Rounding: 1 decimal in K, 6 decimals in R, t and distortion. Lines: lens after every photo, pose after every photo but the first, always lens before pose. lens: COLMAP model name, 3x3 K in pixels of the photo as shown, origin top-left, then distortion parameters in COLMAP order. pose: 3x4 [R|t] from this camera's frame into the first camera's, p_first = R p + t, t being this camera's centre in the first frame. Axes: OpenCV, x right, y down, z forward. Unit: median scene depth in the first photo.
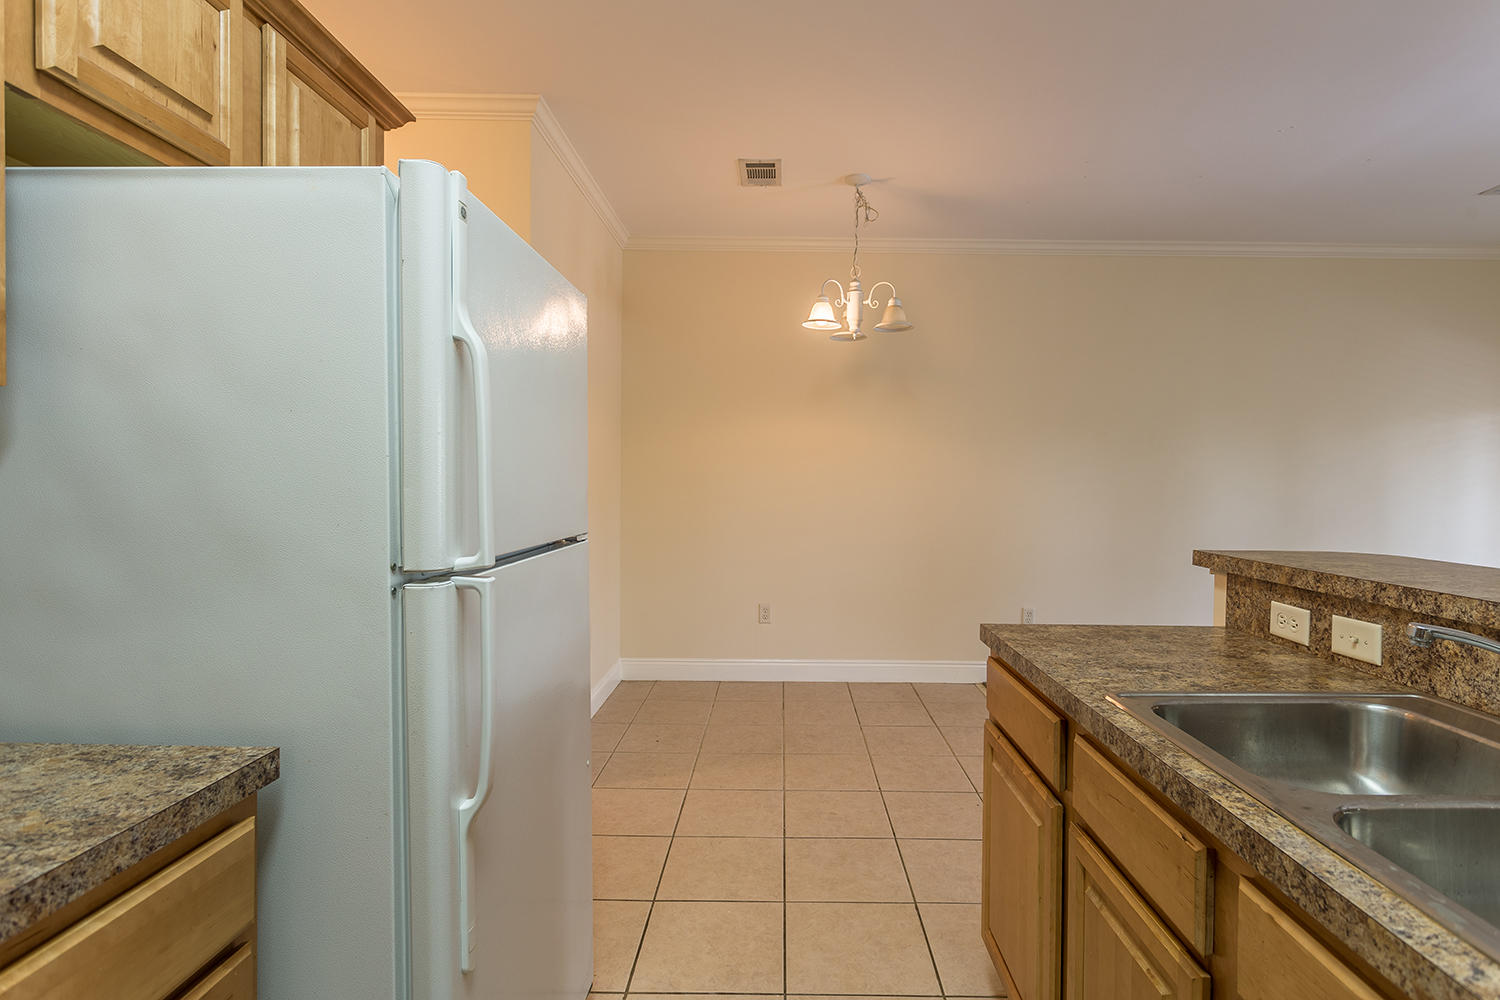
lens RADIAL K [[753.1, 0, 767.1], [0, 753.1, 499.8], [0, 0, 1]] dist [0.035077, 0.000310]
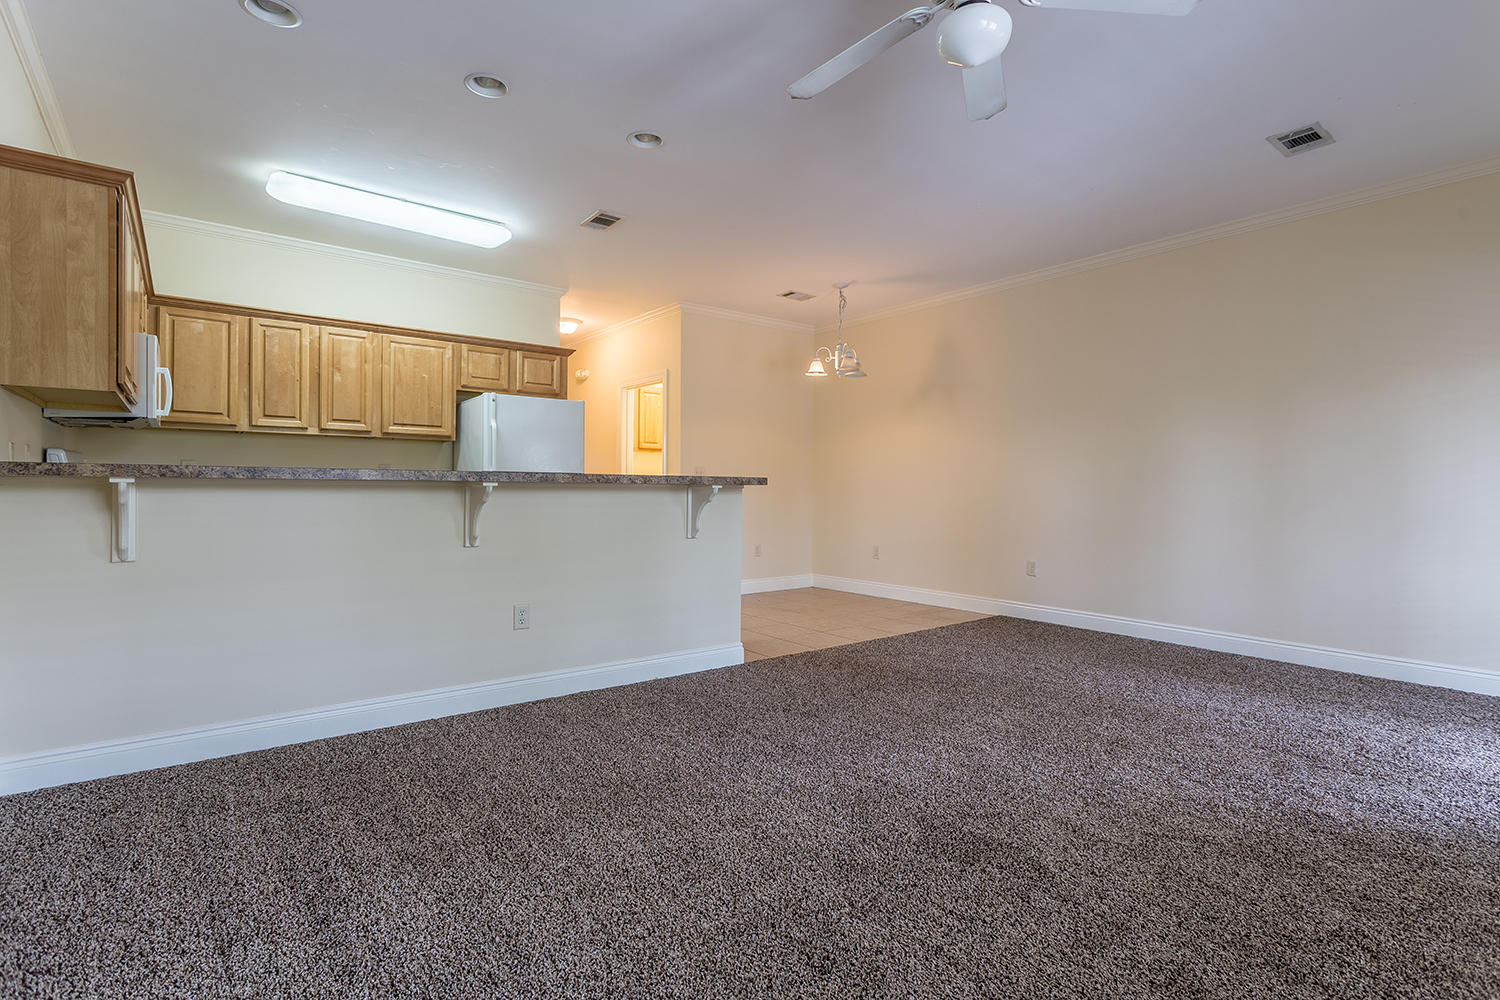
lens RADIAL K [[727.1, 0, 746.6], [0, 727.1, 490.9], [0, 0, 1]] dist [0.000050, 0.000582]
pose [[0.613232, -0.000759, -0.789903, 3.877412], [-0.024304, 0.999508, -0.019829, 0.243914], [0.789529, 0.031357, 0.612912, -0.516916]]
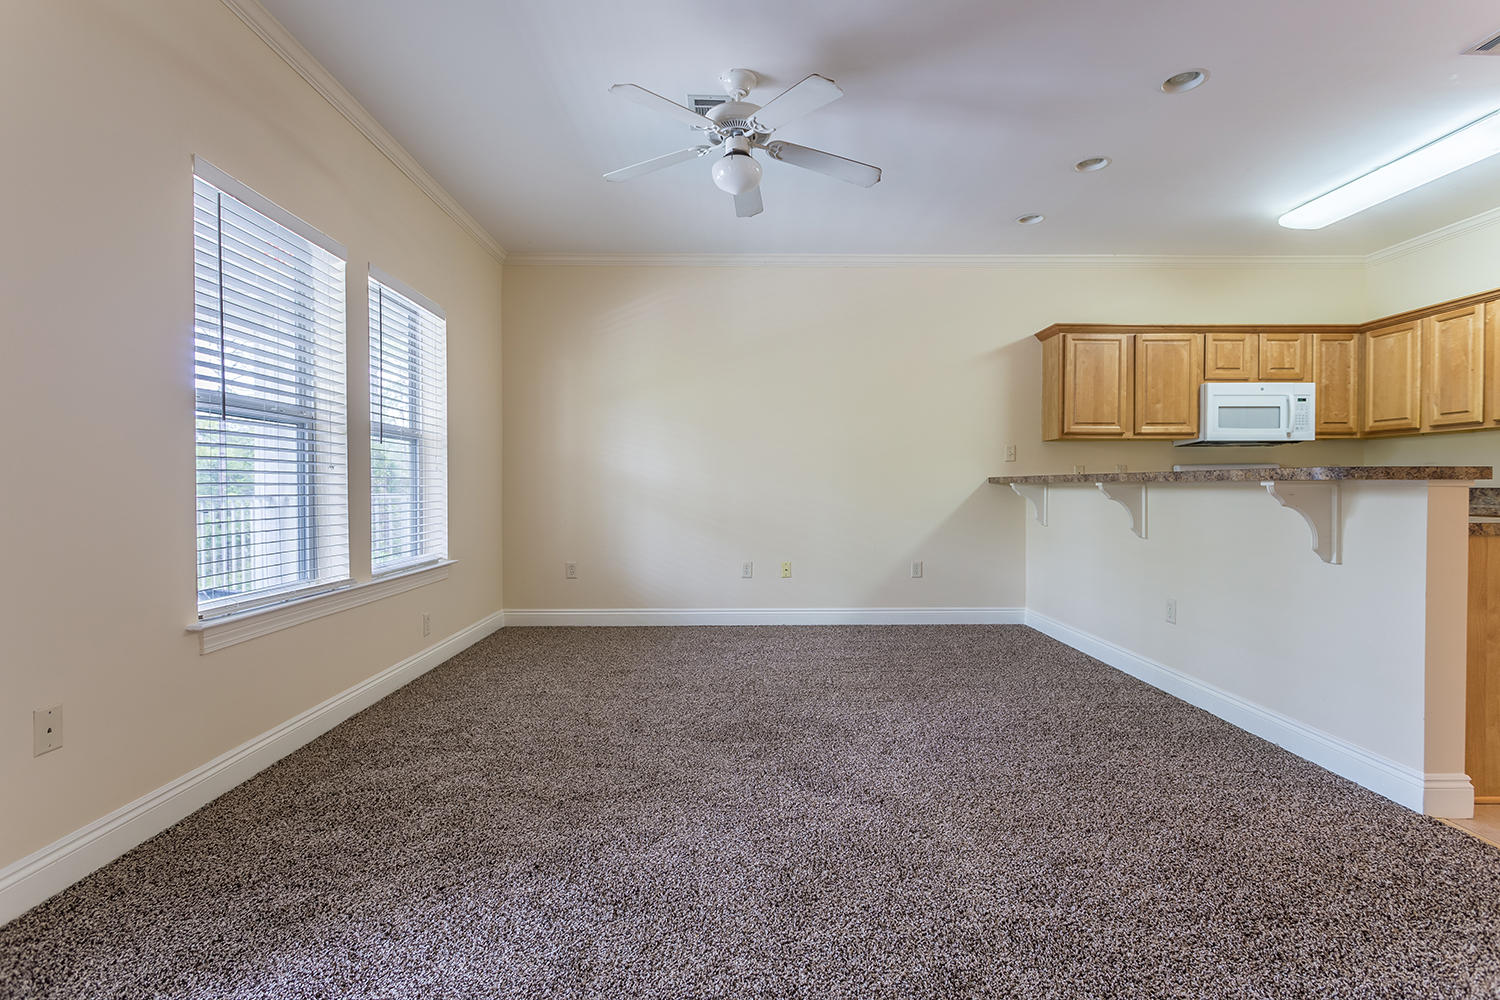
lens RADIAL K [[703.4, 0, 750.0], [0, 703.4, 500.0], [0, 0, 1]] dist [-0.003877, 0.000365]
pose [[-0.999629, -0.006973, -0.026319, 2.878058], [-0.008201, 0.998868, 0.046866, 0.129226], [0.025963, 0.047065, -0.998554, 3.375029]]
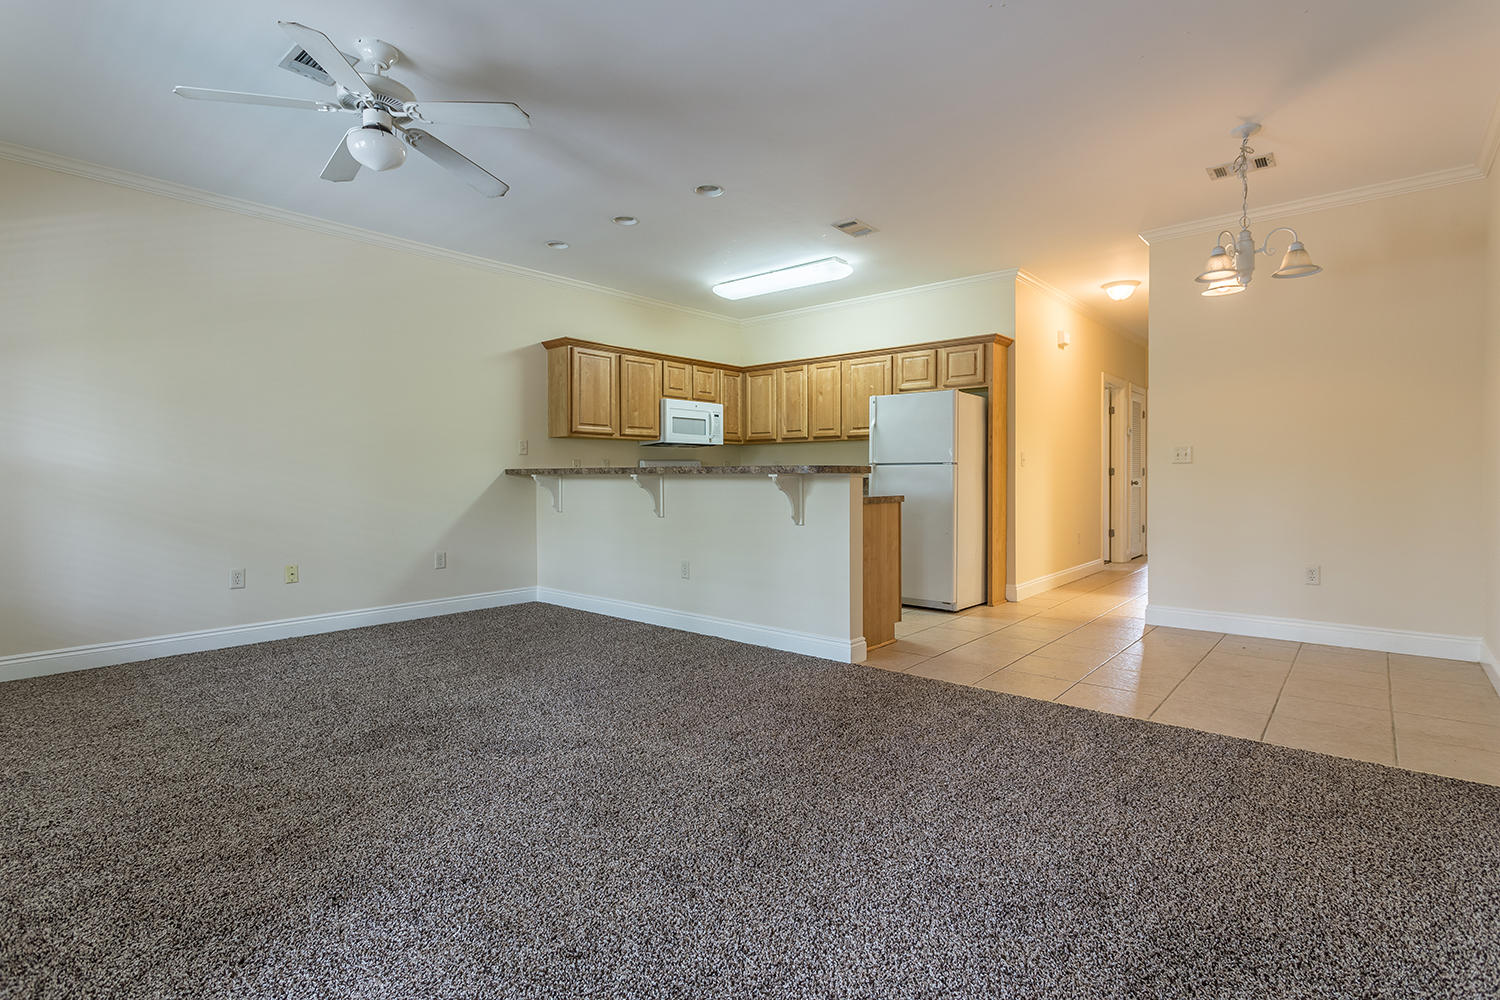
lens RADIAL K [[713.4, 0, 746.0], [0, 713.4, 484.4], [0, 0, 1]] dist [-0.001605, -0.000031]
pose [[-0.651923, 0.001291, -0.758284, 3.843351], [-0.024573, 0.999437, 0.022828, 0.135374], [0.757887, 0.033515, -0.651525, 3.374888]]
